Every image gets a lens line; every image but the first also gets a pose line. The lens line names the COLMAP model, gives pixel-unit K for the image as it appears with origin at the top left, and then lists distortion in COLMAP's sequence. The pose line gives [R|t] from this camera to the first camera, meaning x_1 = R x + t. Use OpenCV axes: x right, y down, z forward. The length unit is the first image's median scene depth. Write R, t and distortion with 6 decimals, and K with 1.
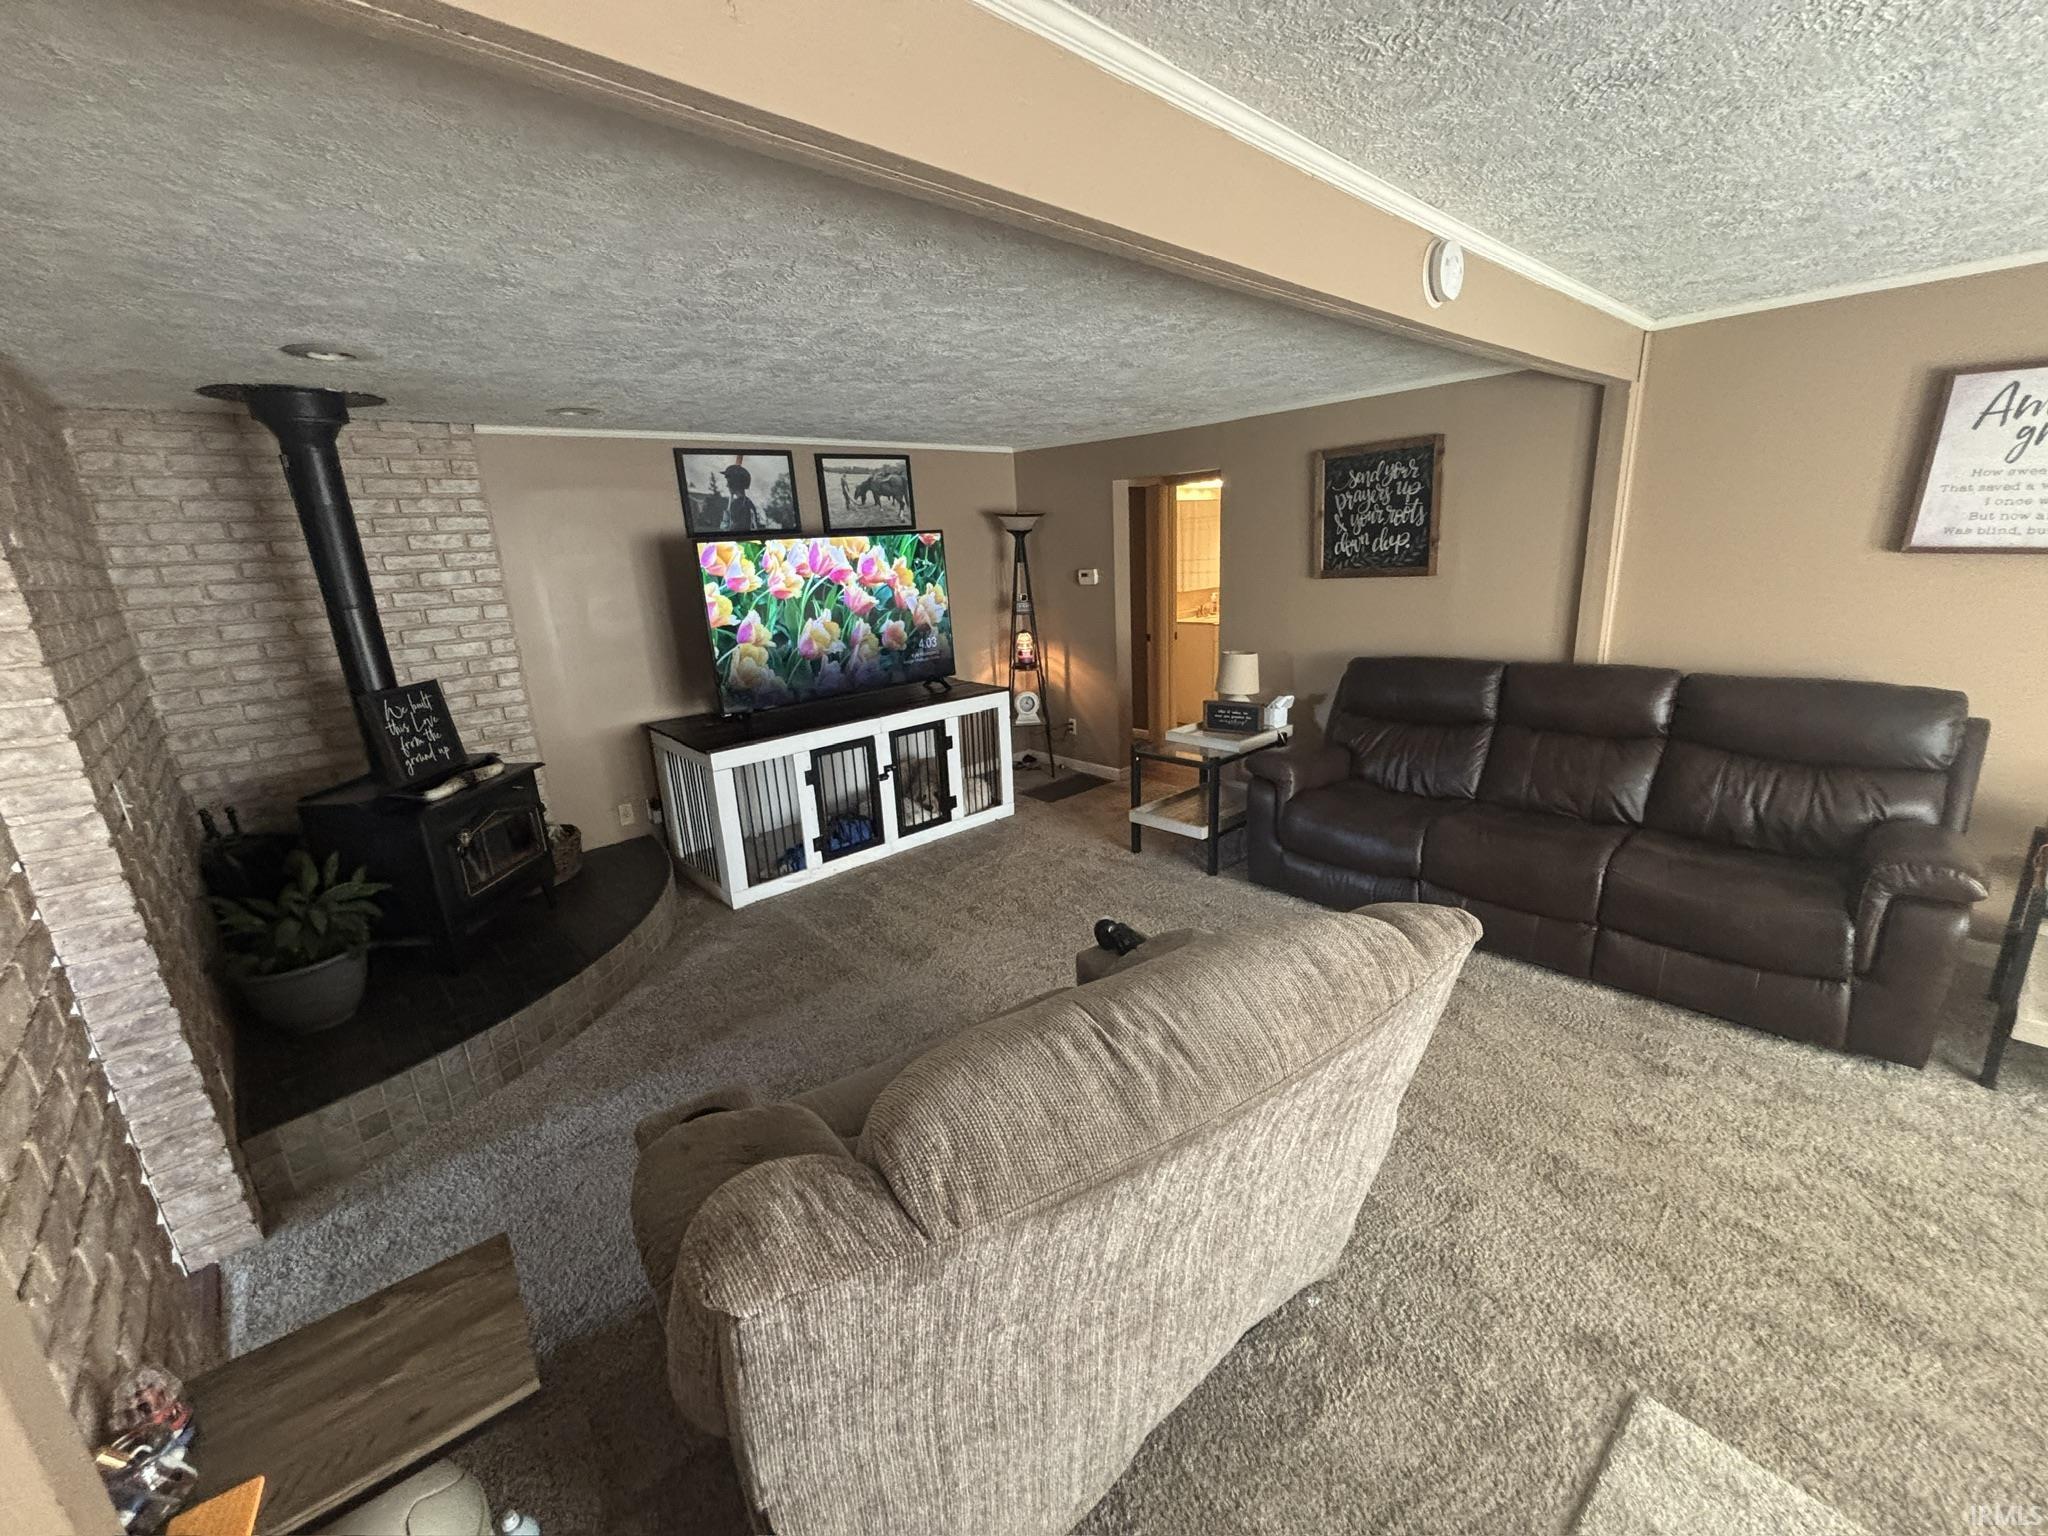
lens RADIAL K [[819.4, 0, 1016.4], [0, 819.4, 762.8], [0, 0, 1]] dist [0.000892, -0.005638]
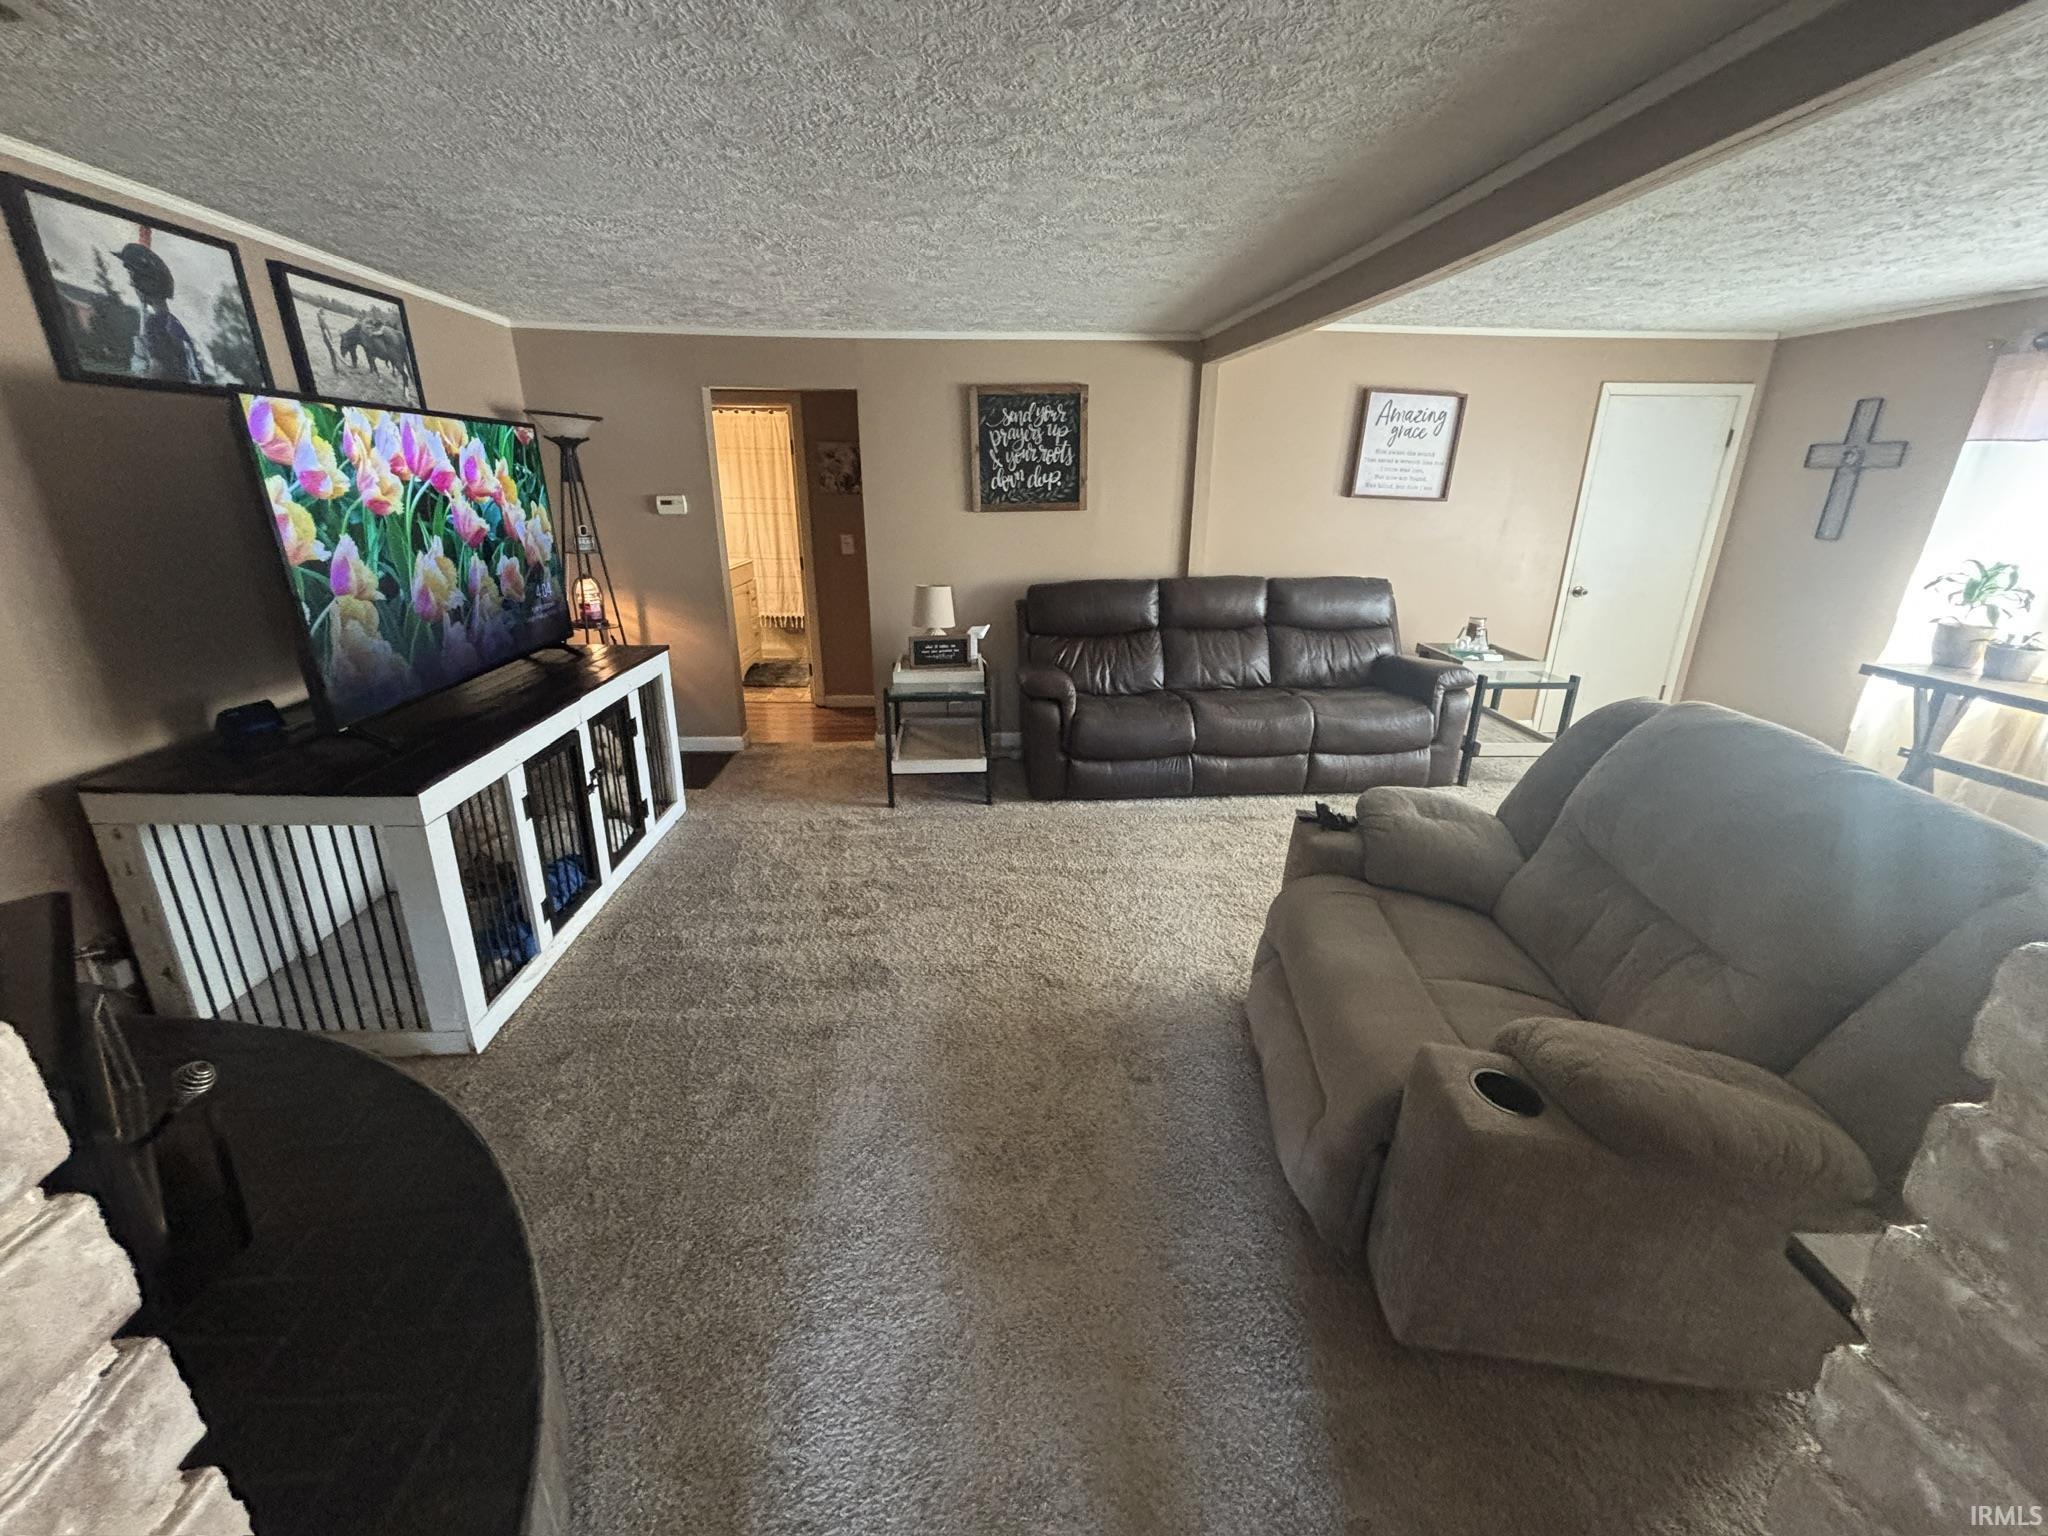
lens RADIAL K [[840.3, 0, 1019.1], [0, 840.3, 754.0], [0, 0, 1]] dist [0.000045, -0.000191]
pose [[0.622485, -0.186800, 0.760012, -0.473422], [0.164715, 0.980617, 0.106113, -0.025913], [-0.765102, 0.059131, 0.641188, 0.290950]]
